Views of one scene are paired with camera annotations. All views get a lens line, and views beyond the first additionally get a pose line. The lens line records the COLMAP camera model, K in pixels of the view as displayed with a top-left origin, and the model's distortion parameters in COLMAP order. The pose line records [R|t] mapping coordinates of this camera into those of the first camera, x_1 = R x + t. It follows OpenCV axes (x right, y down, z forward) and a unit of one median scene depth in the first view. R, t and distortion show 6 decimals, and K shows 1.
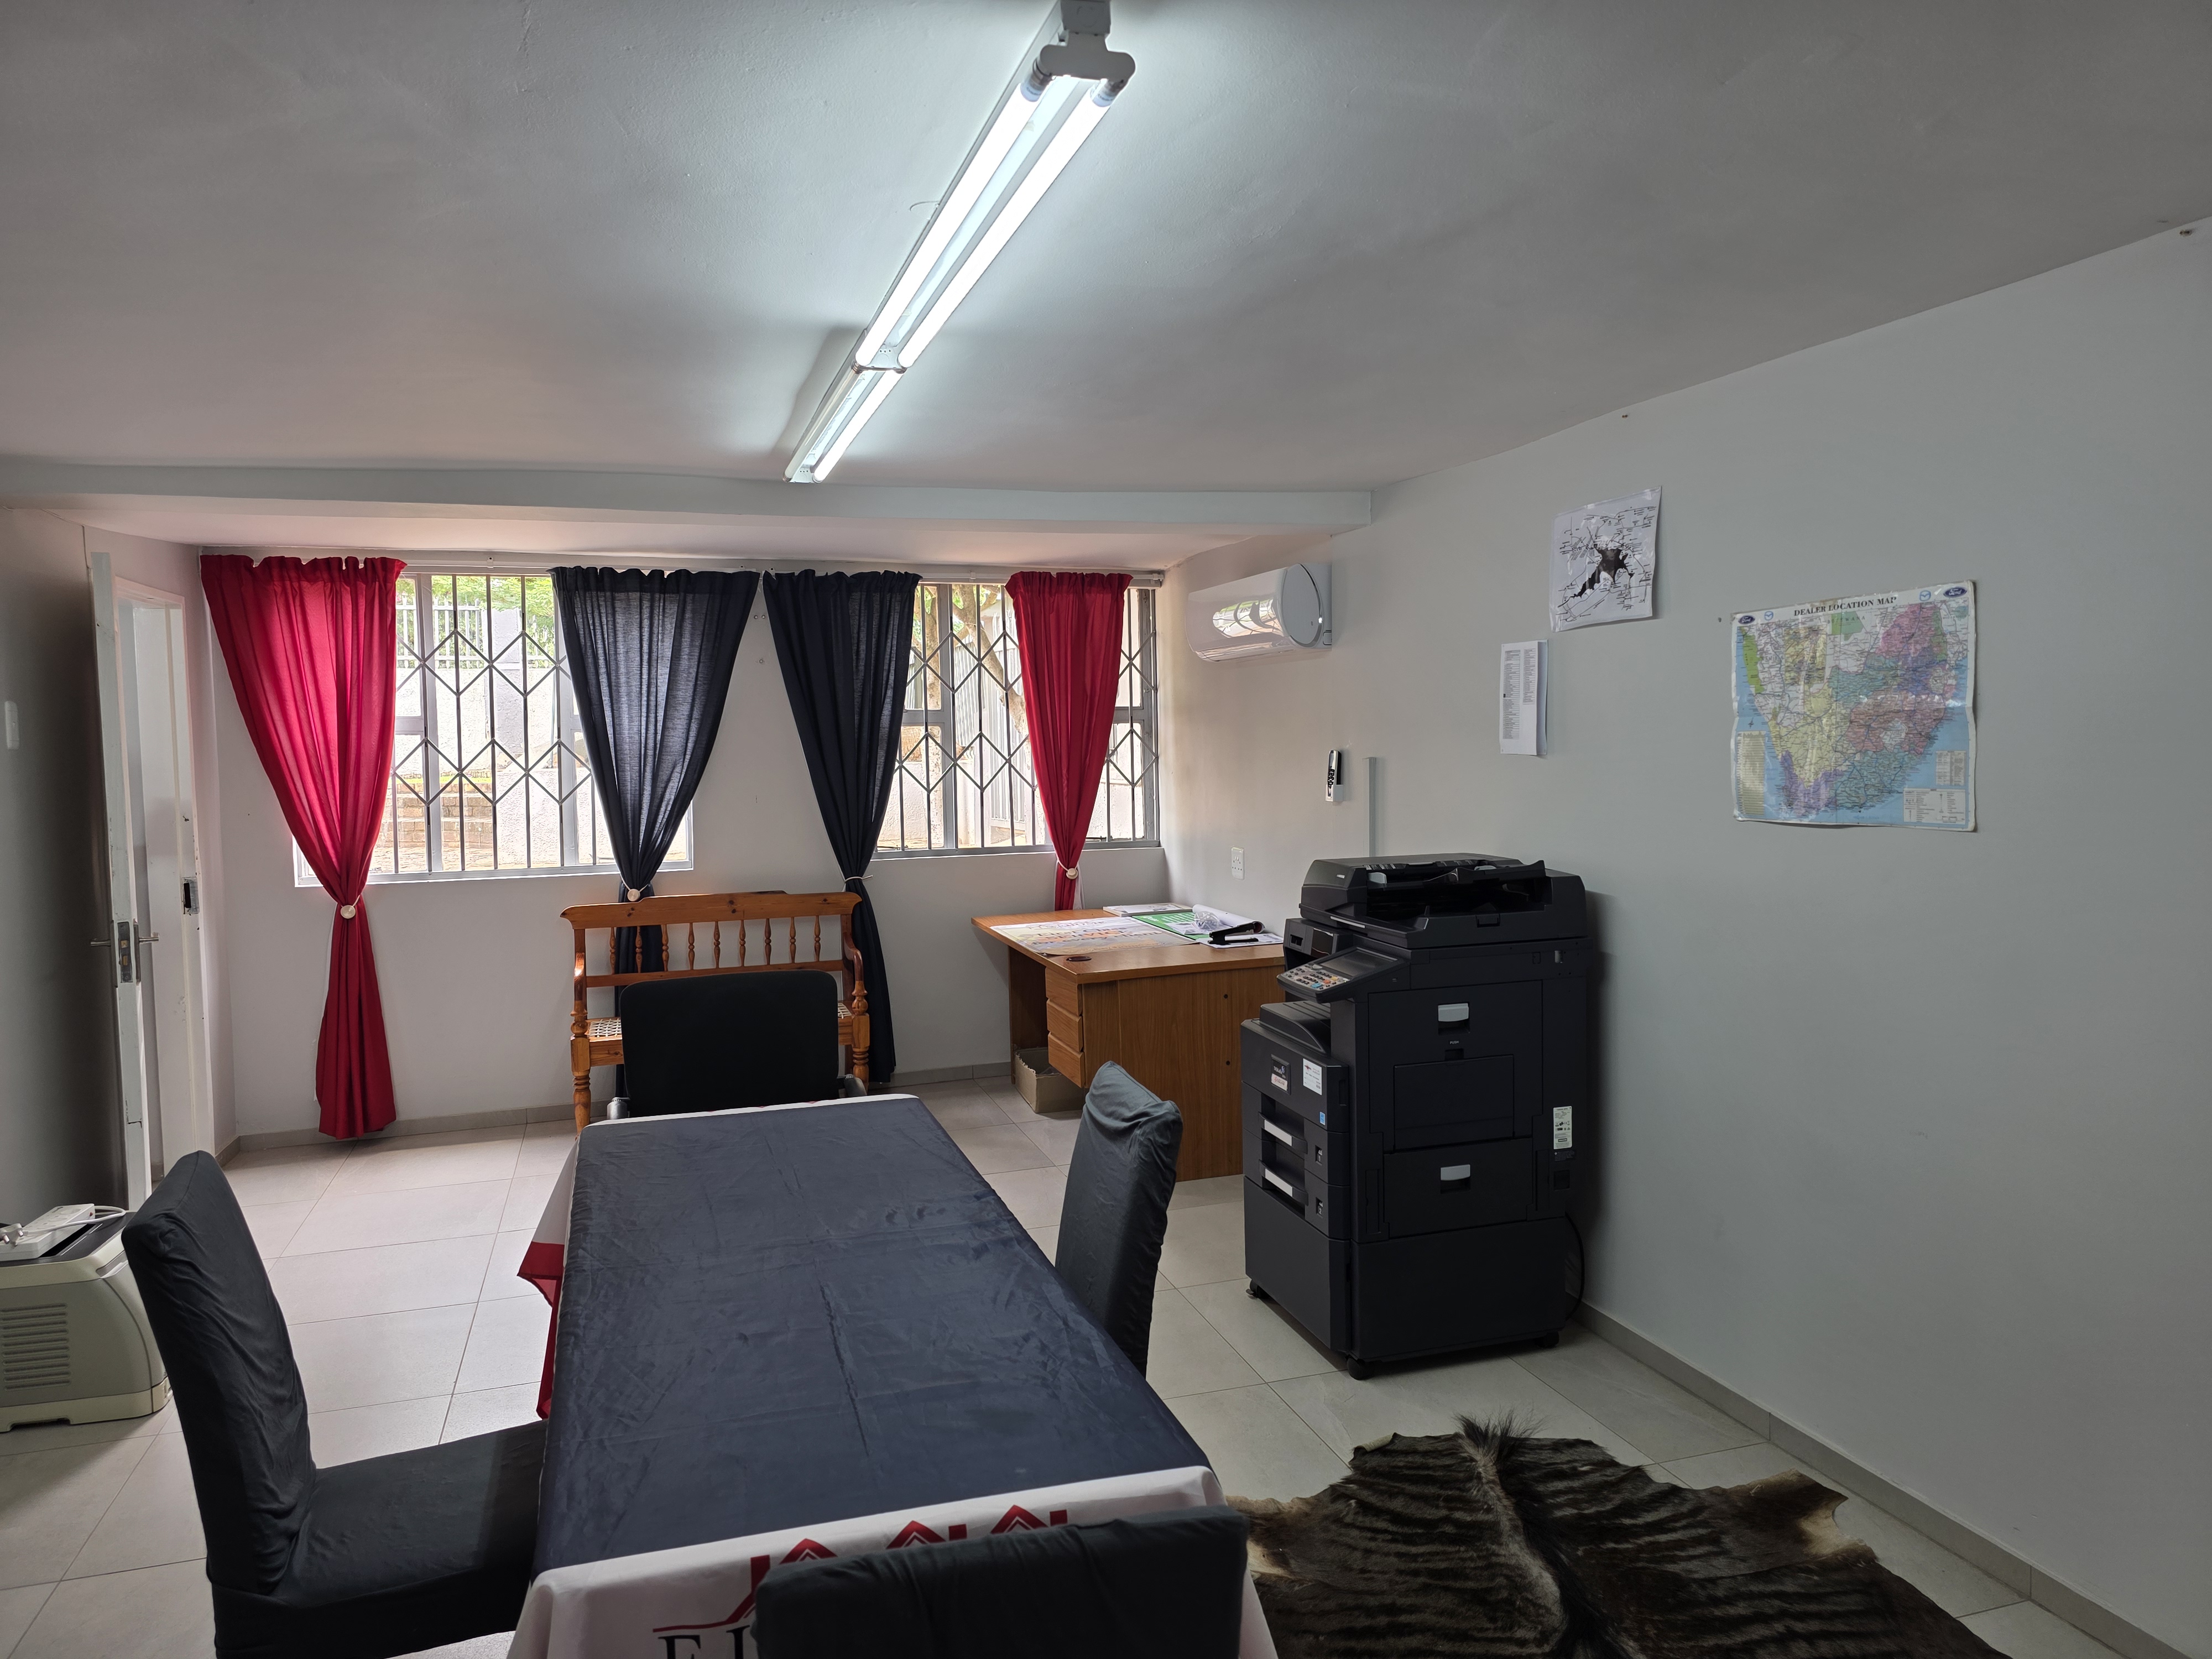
lens RADIAL K [[1477.4, 0, 1106.5], [0, 1477.4, 812.3], [0, 0, 1]] dist [0.065486, -0.059135]
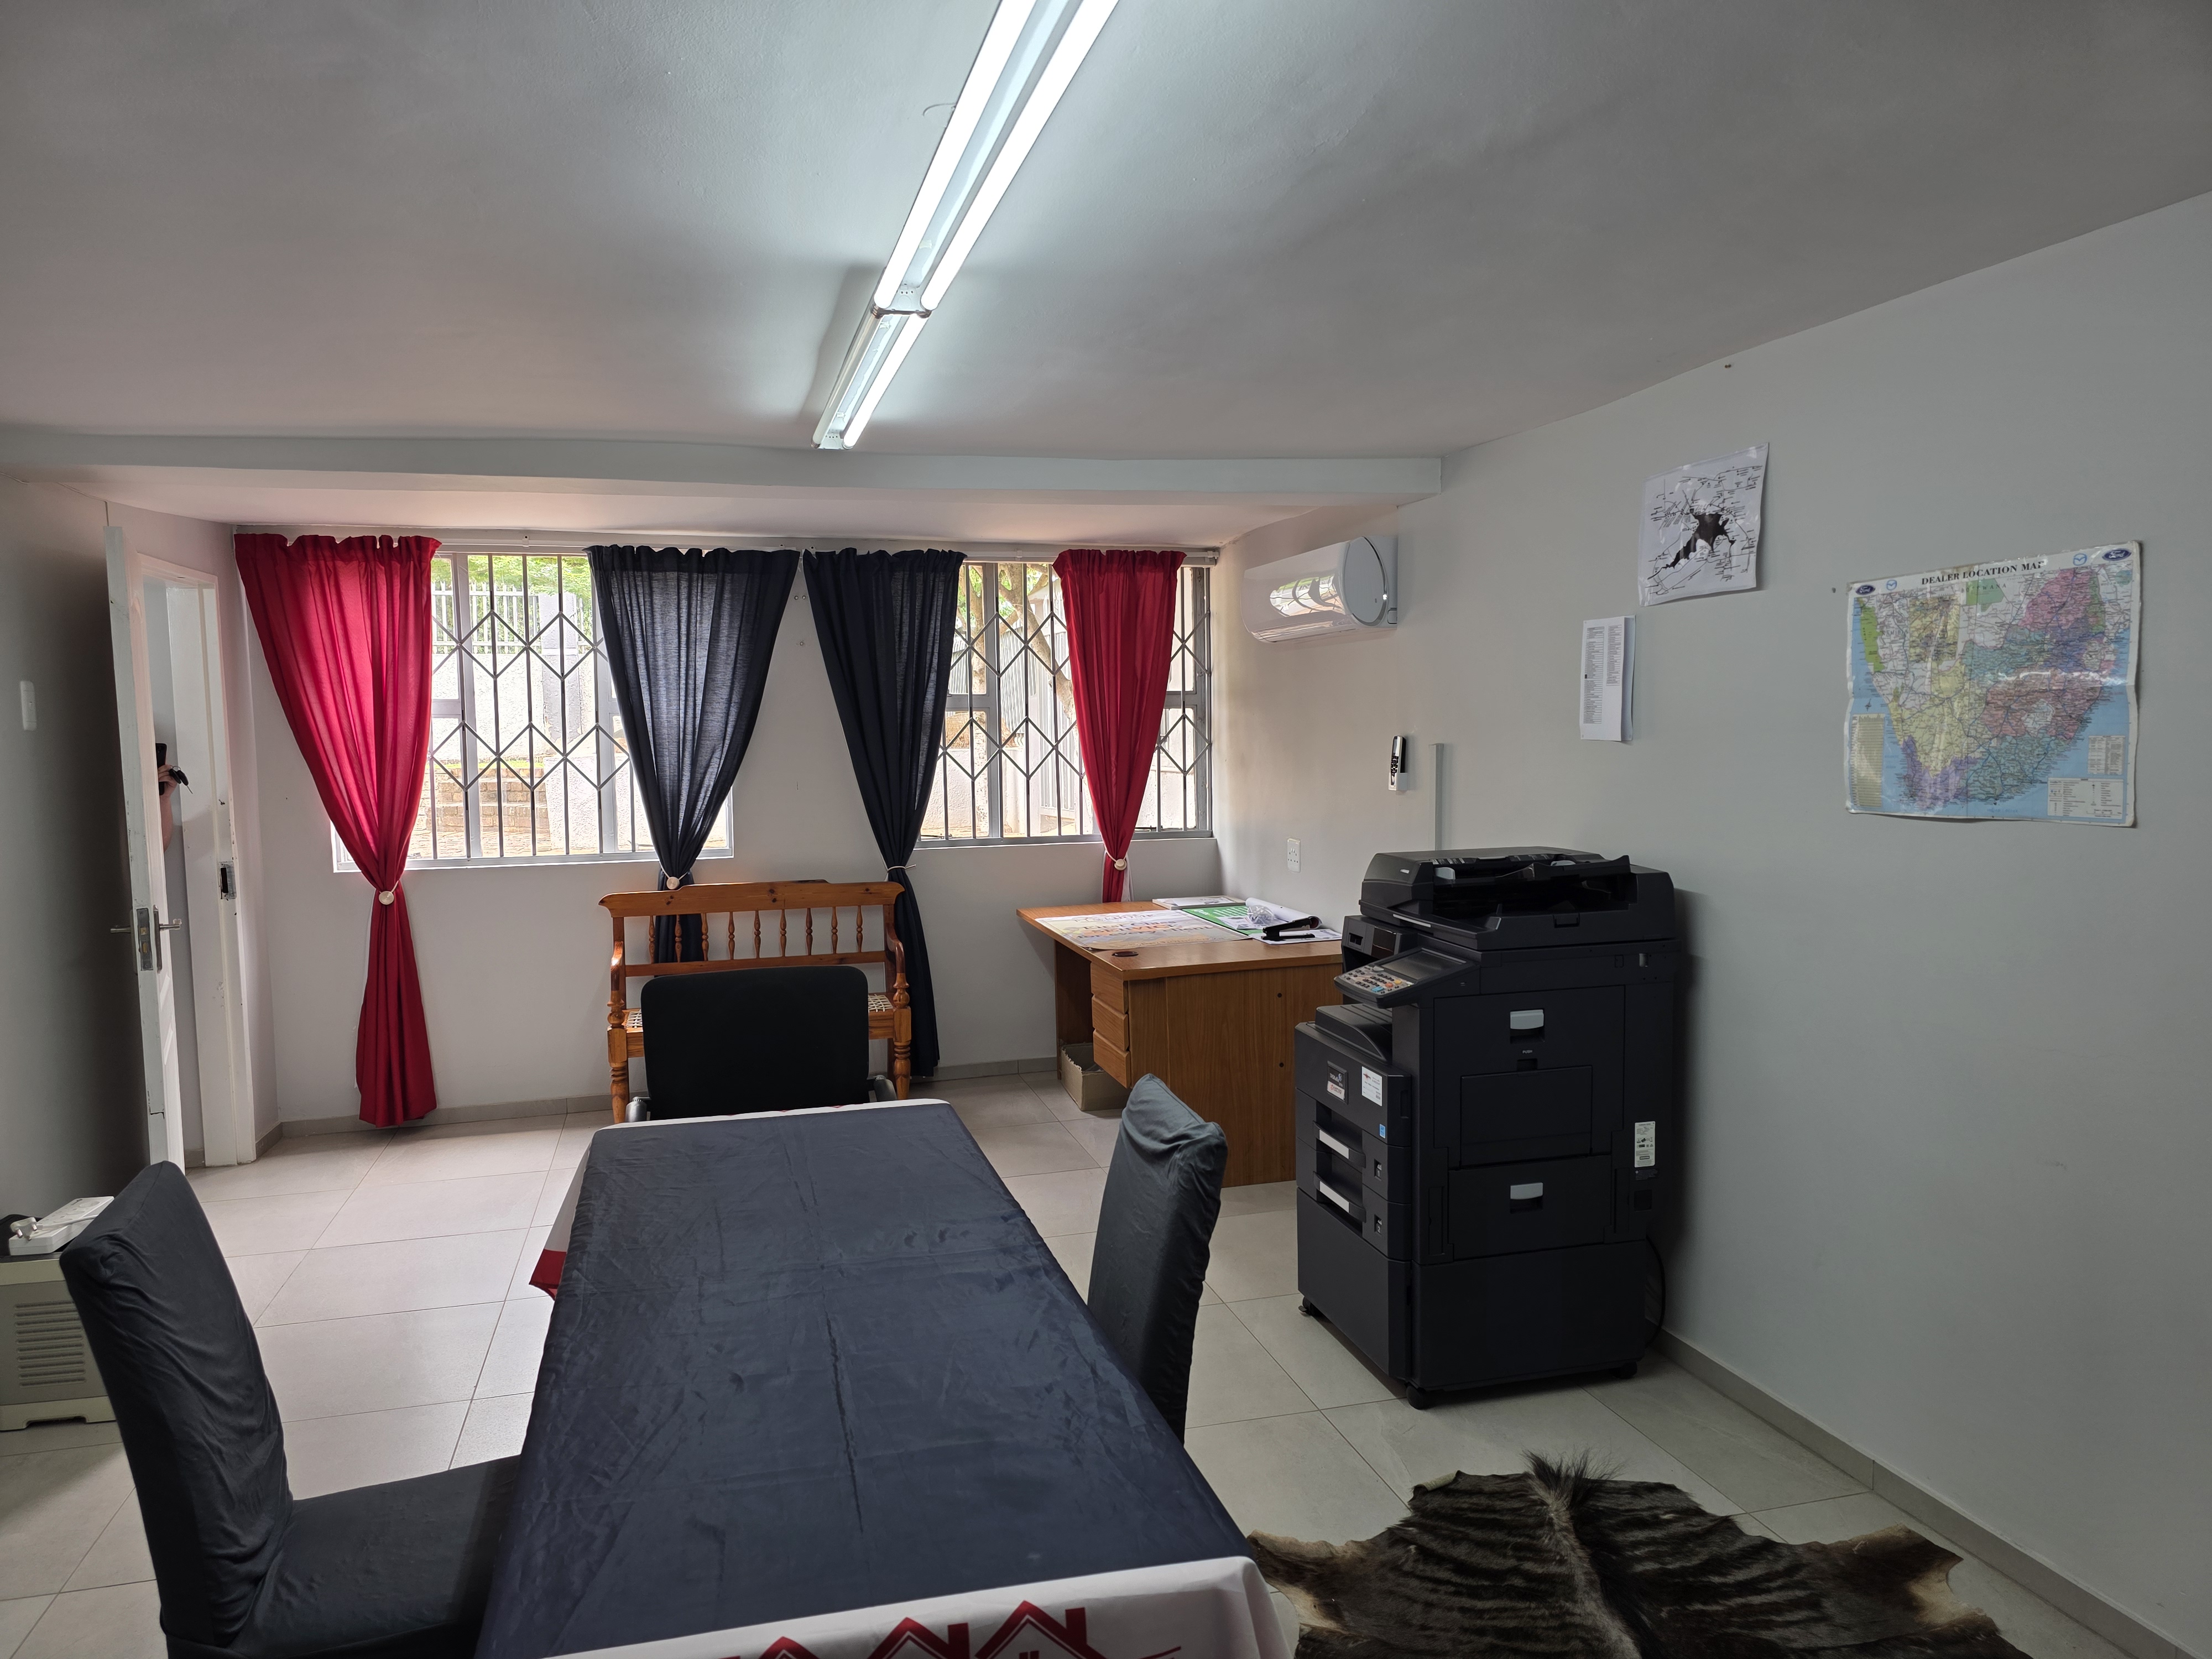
lens RADIAL K [[1477.4, 0, 1086.2], [0, 1477.4, 841.4], [0, 0, 1]] dist [0.065486, -0.059135]
pose [[0.998633, 0.006081, -0.051924, 0.007982], [-0.004636, 0.999600, 0.027896, -0.000491], [0.052073, -0.027617, 0.998261, 0.071819]]
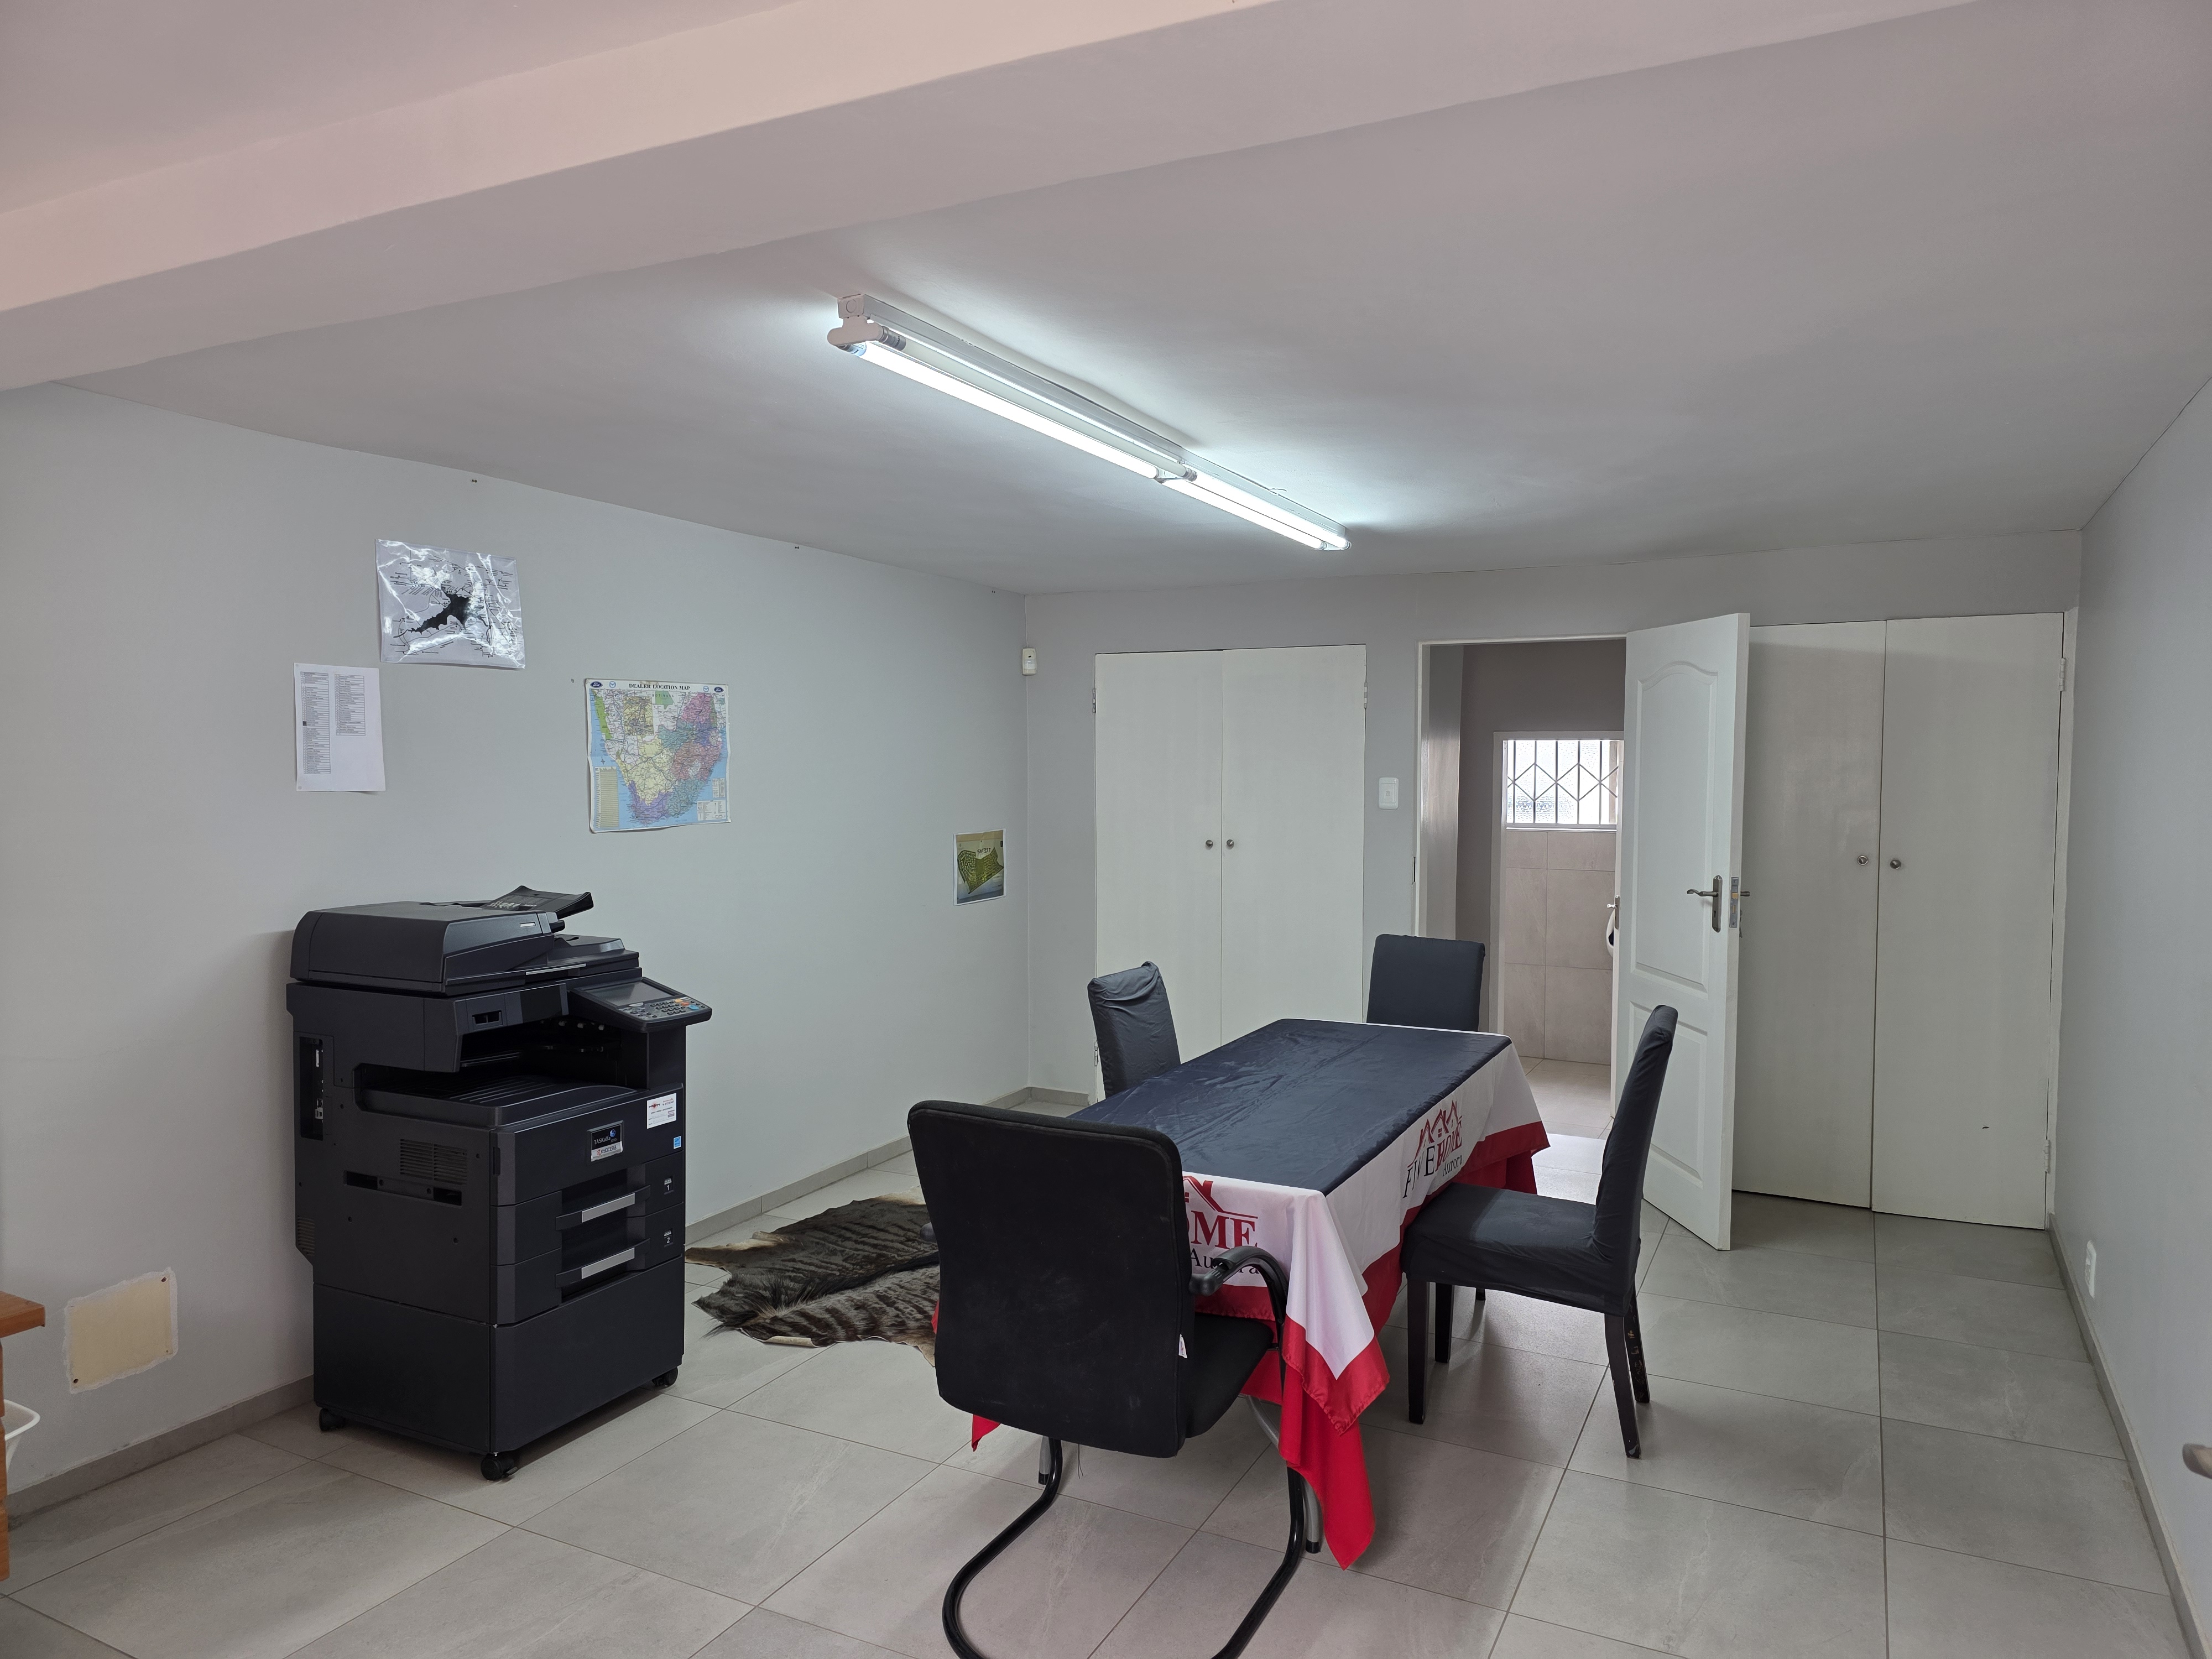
lens RADIAL K [[1477.4, 0, 1104.5], [0, 1477.4, 829.7], [0, 0, 1]] dist [0.065486, -0.059135]
pose [[-0.711903, -0.013570, 0.702147, -0.864746], [0.051884, 0.996065, 0.071855, -0.071798], [-0.700358, 0.087584, -0.708397, 1.671356]]
